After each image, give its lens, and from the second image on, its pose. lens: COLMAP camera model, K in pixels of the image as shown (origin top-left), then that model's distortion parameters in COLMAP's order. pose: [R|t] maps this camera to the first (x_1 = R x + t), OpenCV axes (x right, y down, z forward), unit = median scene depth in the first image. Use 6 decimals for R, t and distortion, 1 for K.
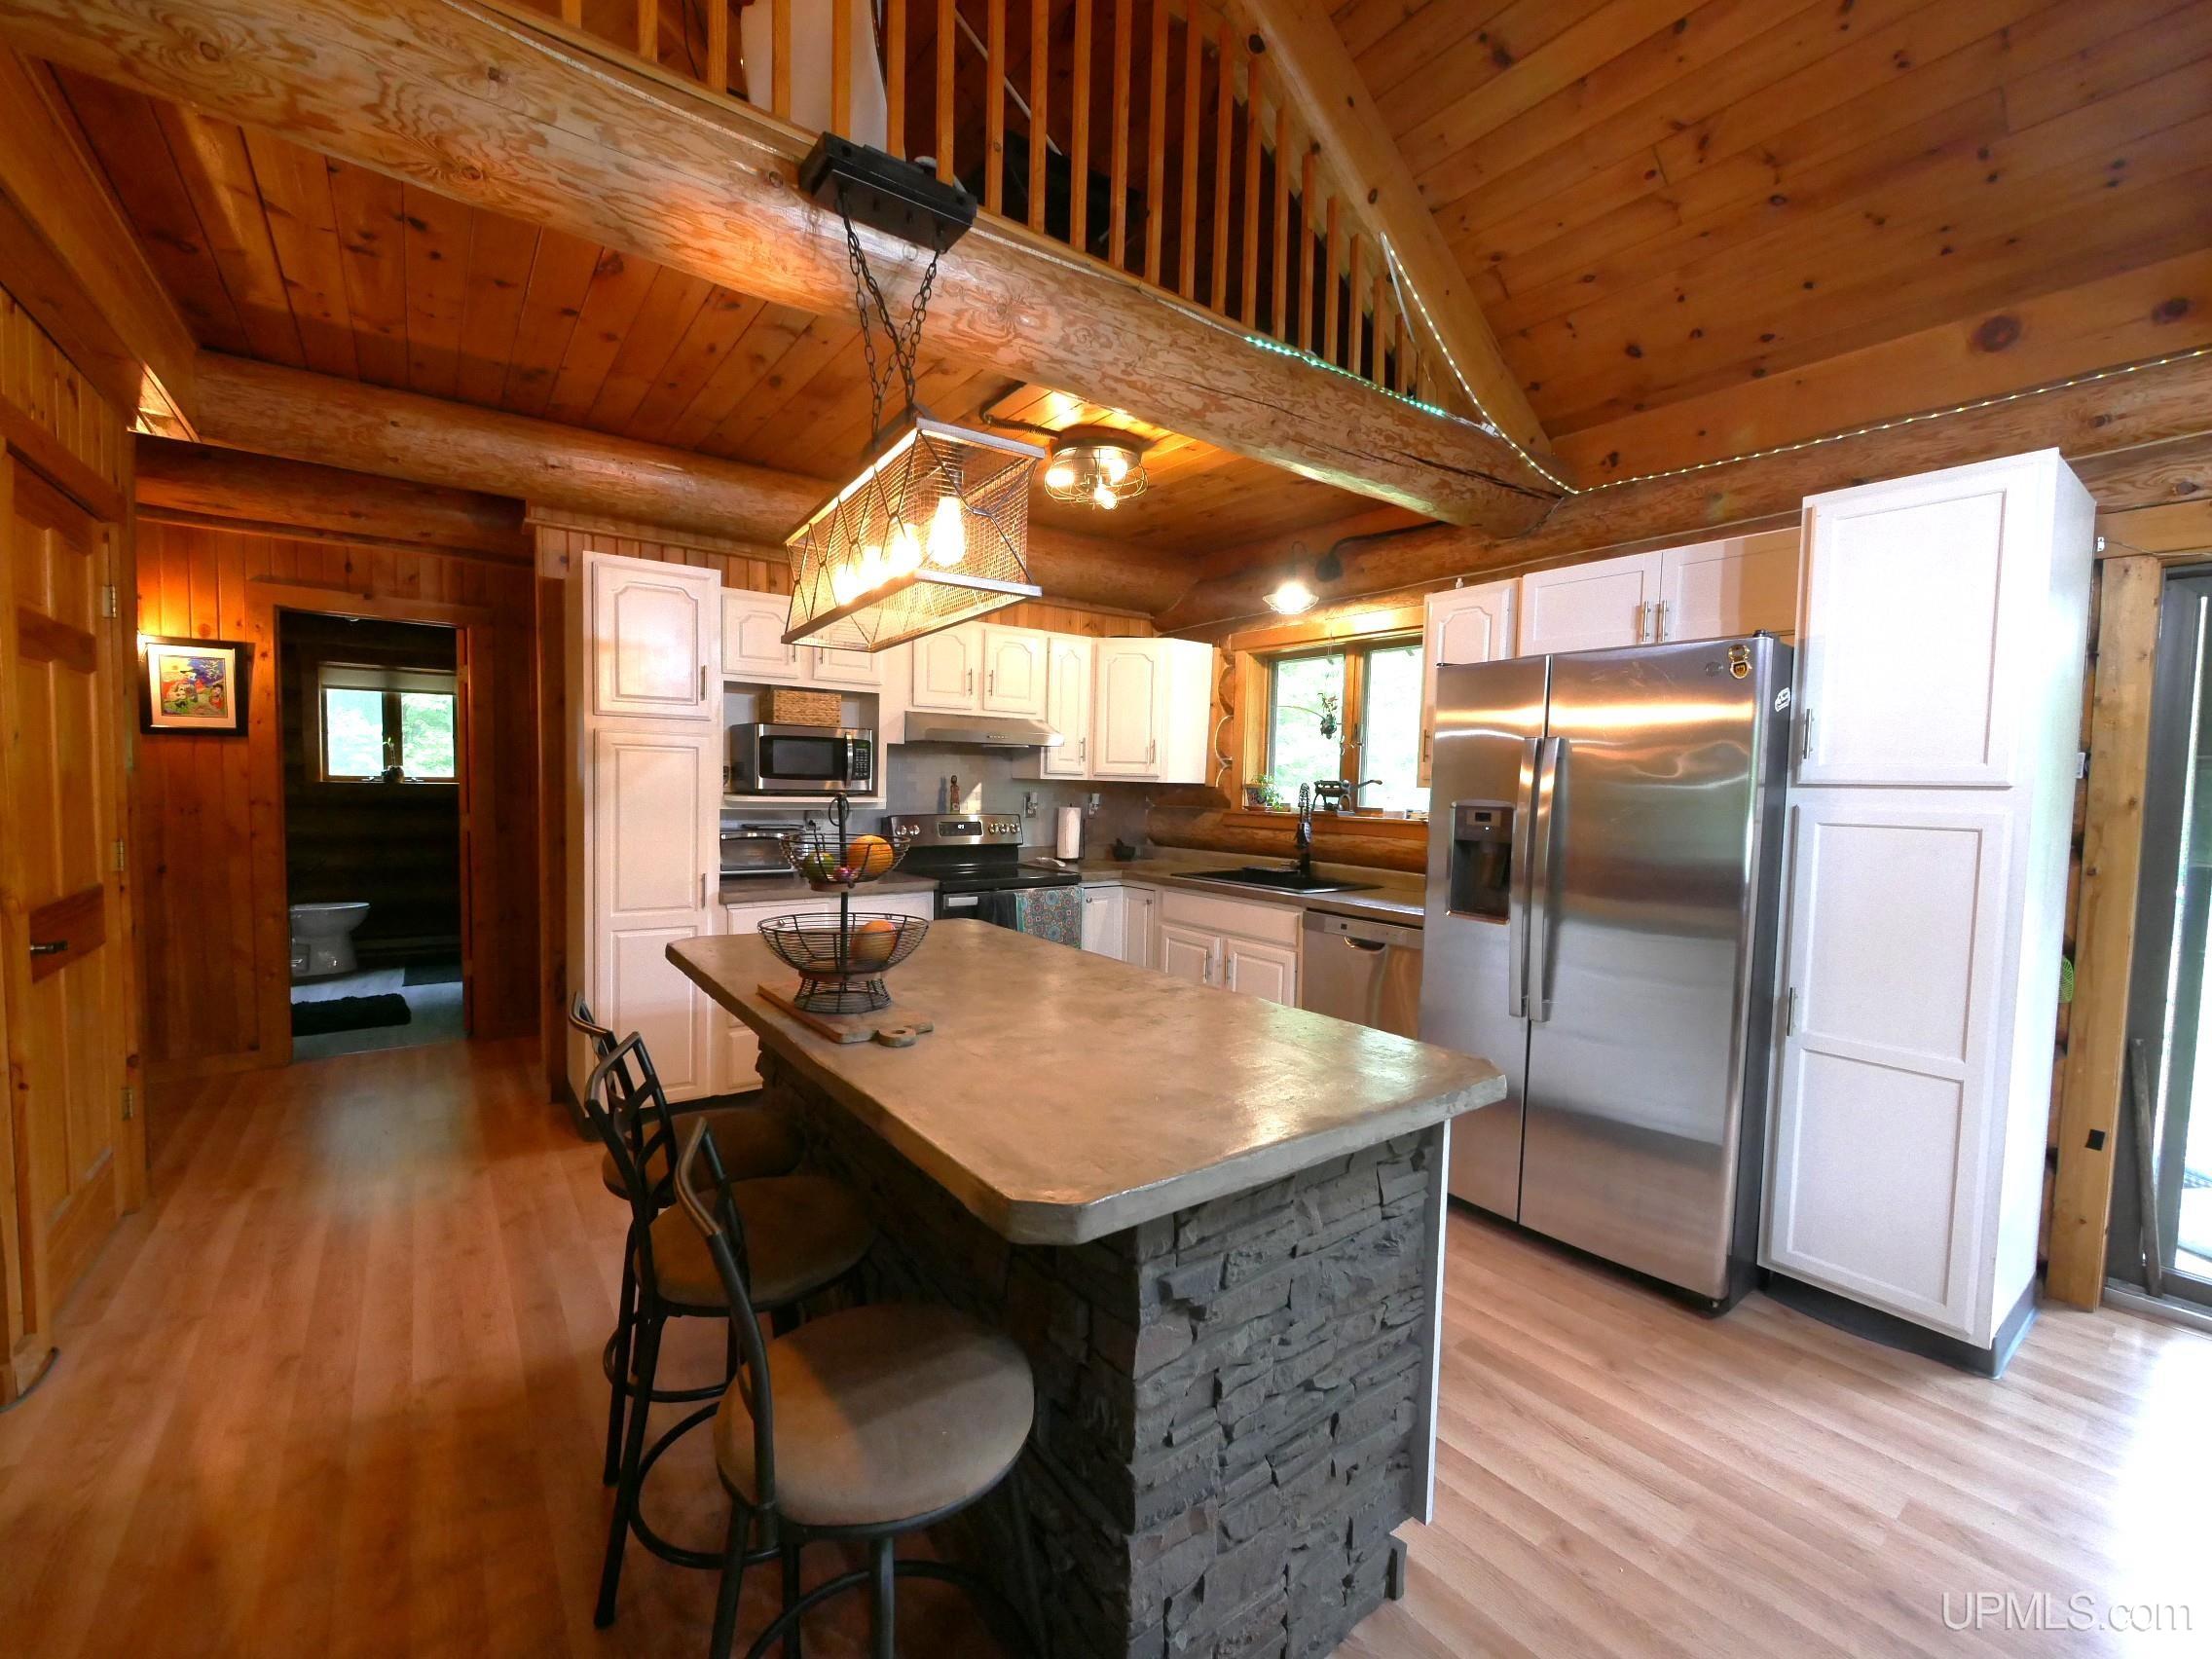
lens RADIAL K [[905.5, 0, 1095.4], [0, 905.5, 831.2], [0, 0, 1]] dist [-0.008847, 0.000543]
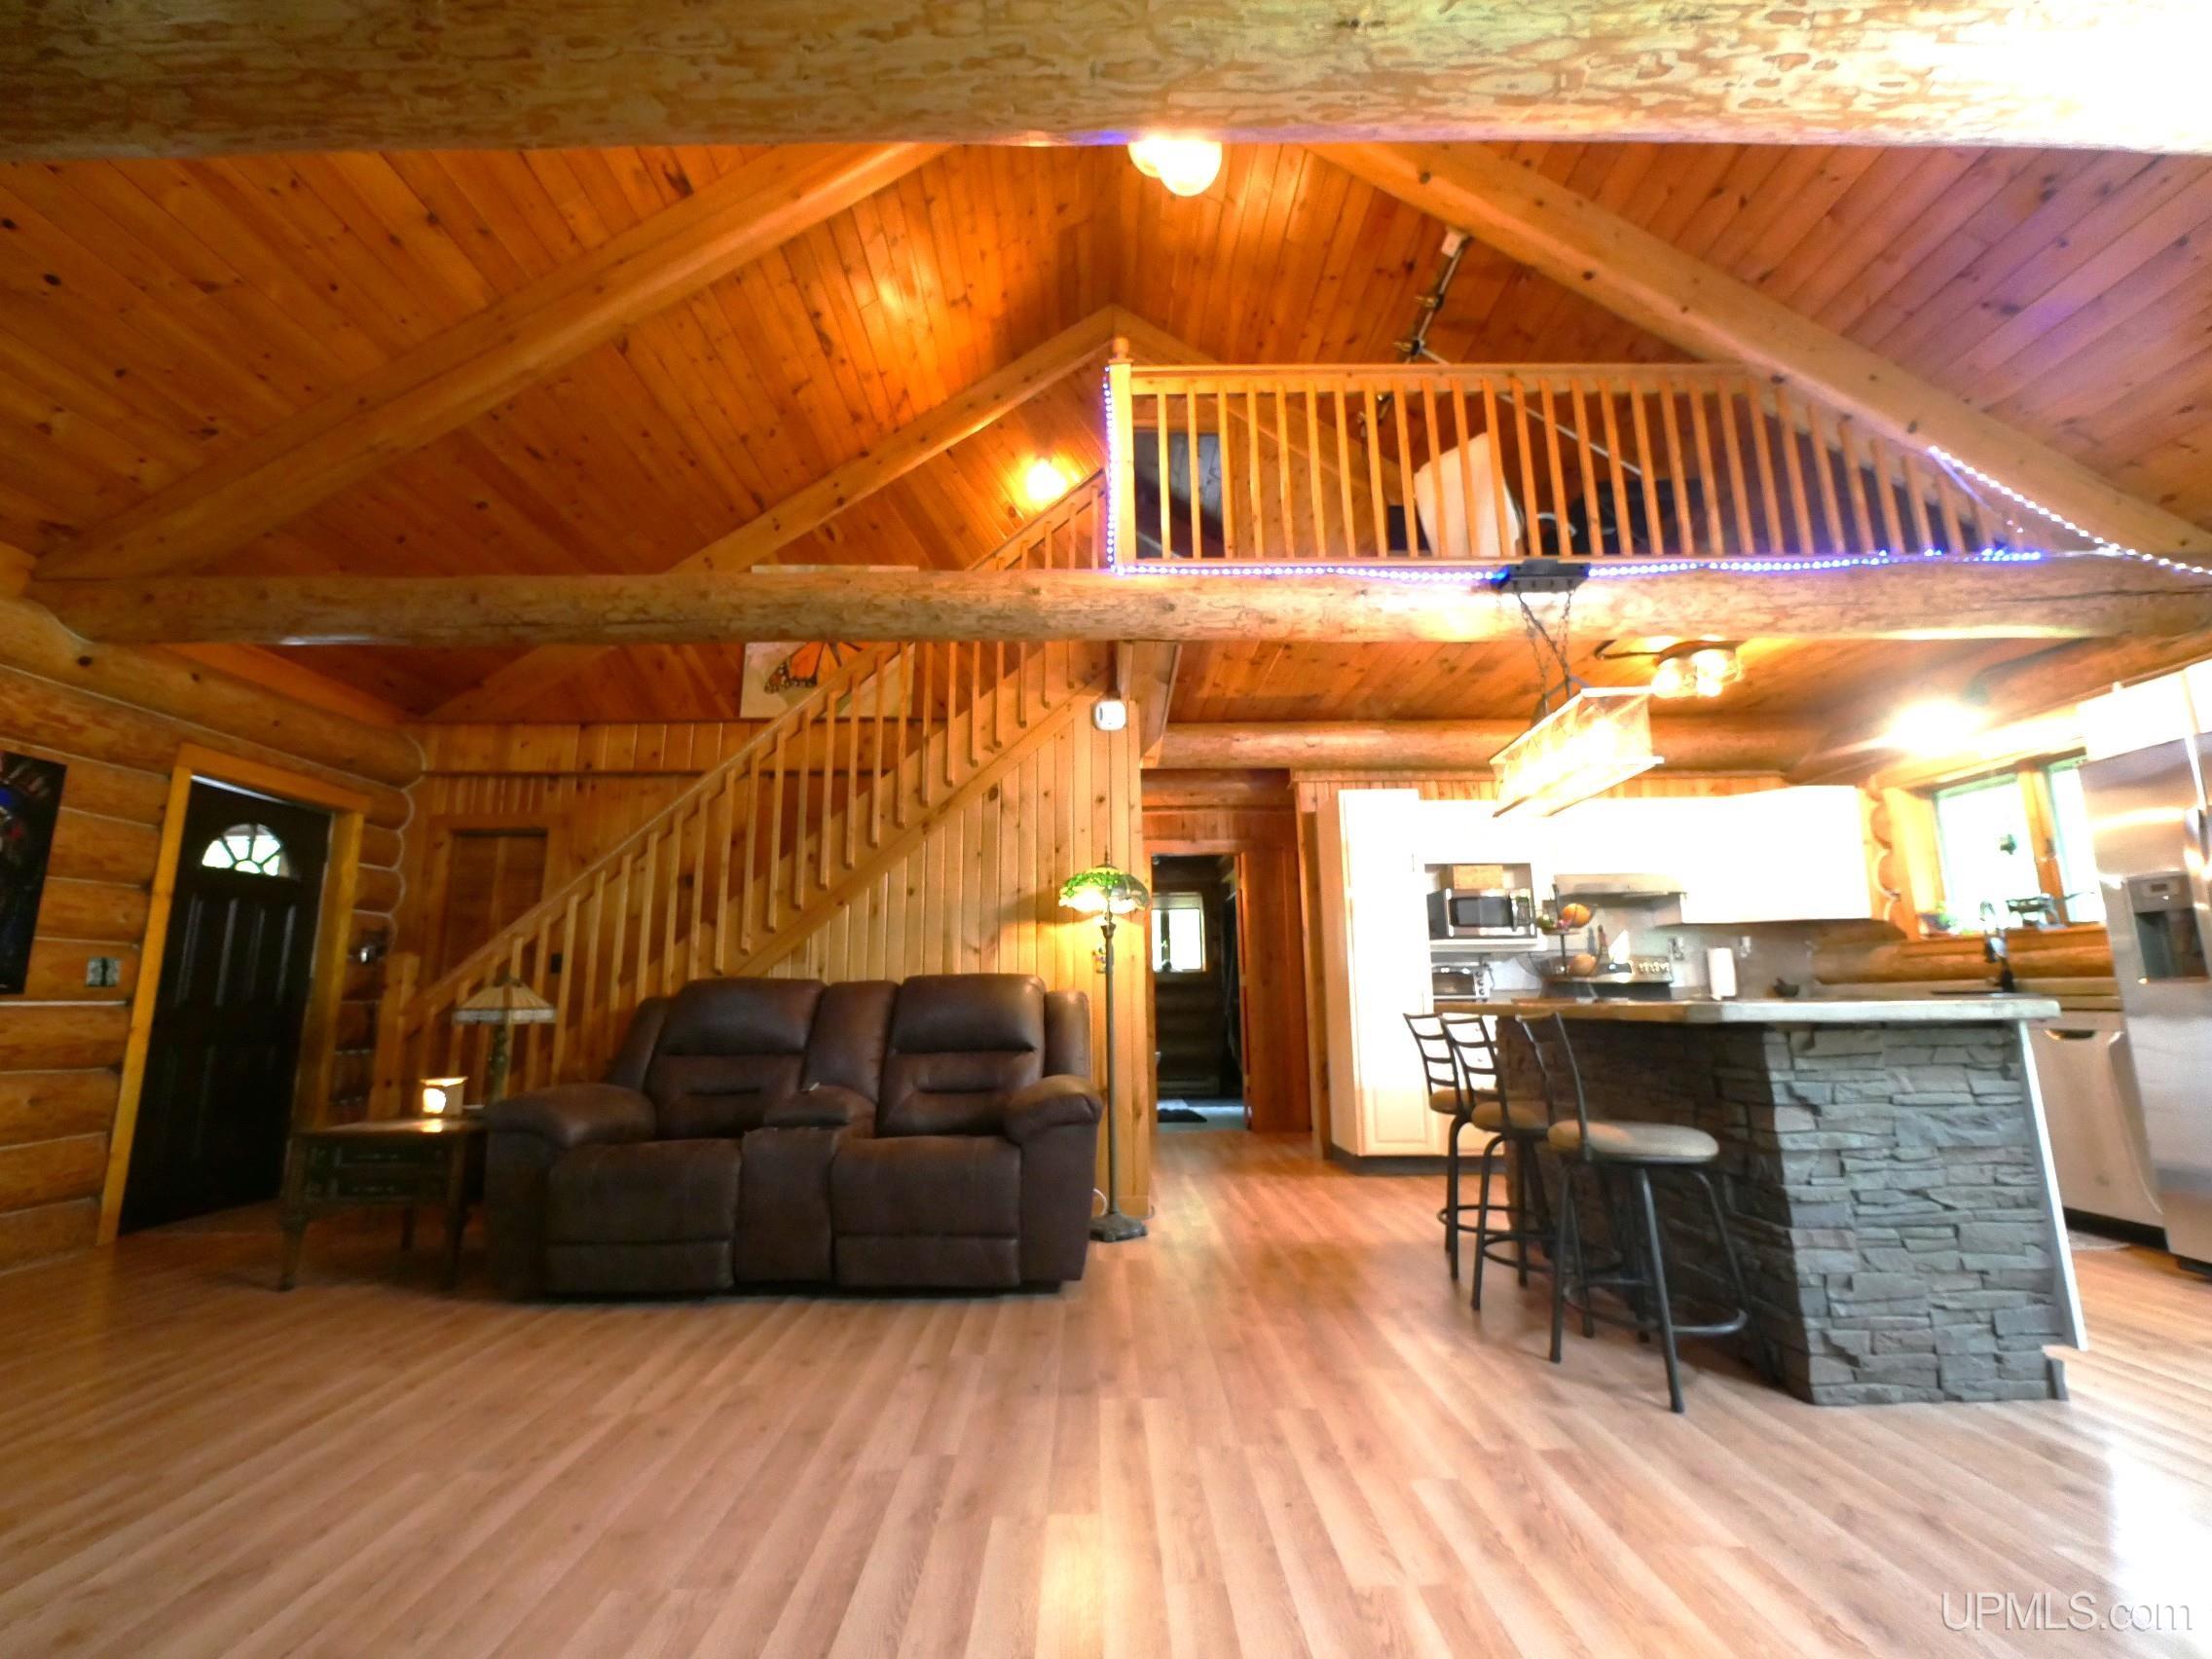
lens RADIAL K [[905.5, 0, 1101.1], [0, 905.5, 832.8], [0, 0, 1]] dist [-0.008847, 0.000543]
pose [[0.806314, -0.137454, -0.575294, 0.021499], [-0.003950, 0.971351, -0.237618, 0.129700], [0.591474, 0.193868, 0.782671, -0.437742]]
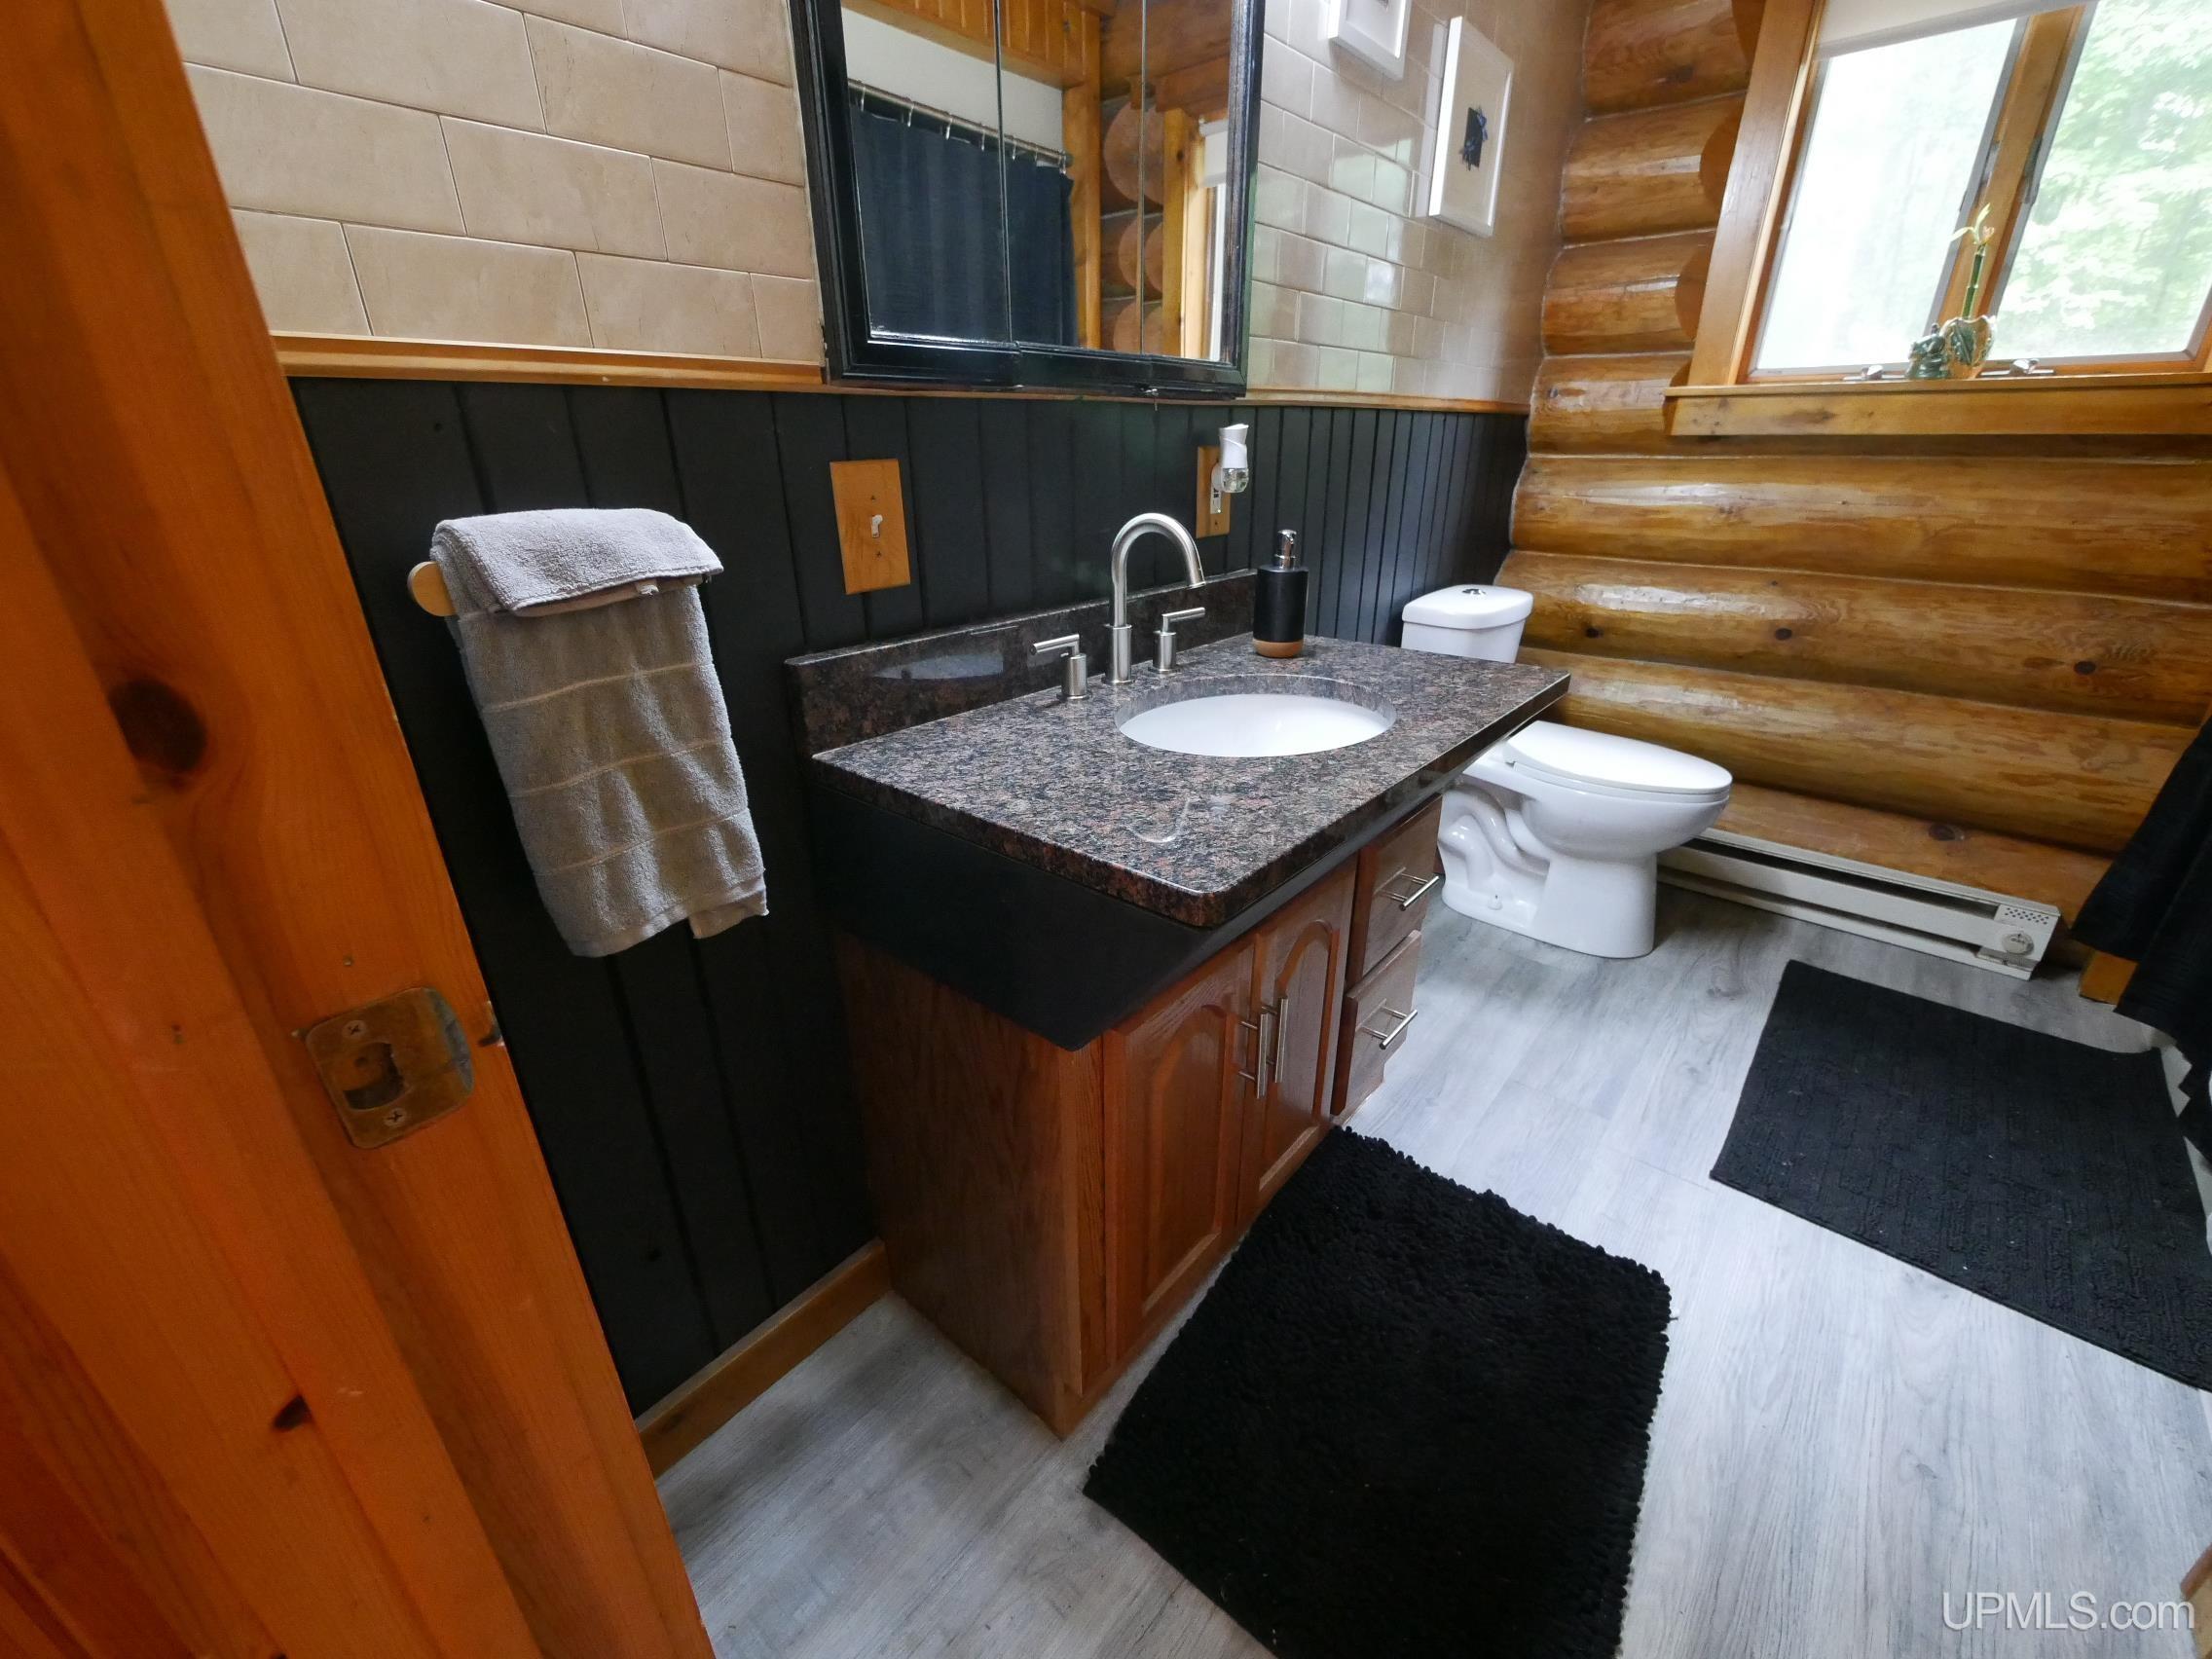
lens RADIAL K [[905.5, 0, 1098.0], [0, 905.5, 827.5], [0, 0, 1]] dist [-0.008847, 0.000543]
pose [[0.212464, 0.364434, -0.906668, -0.840547], [-0.039971, 0.930316, 0.364573, -0.023384], [0.976351, -0.041218, 0.212226, 1.072295]]
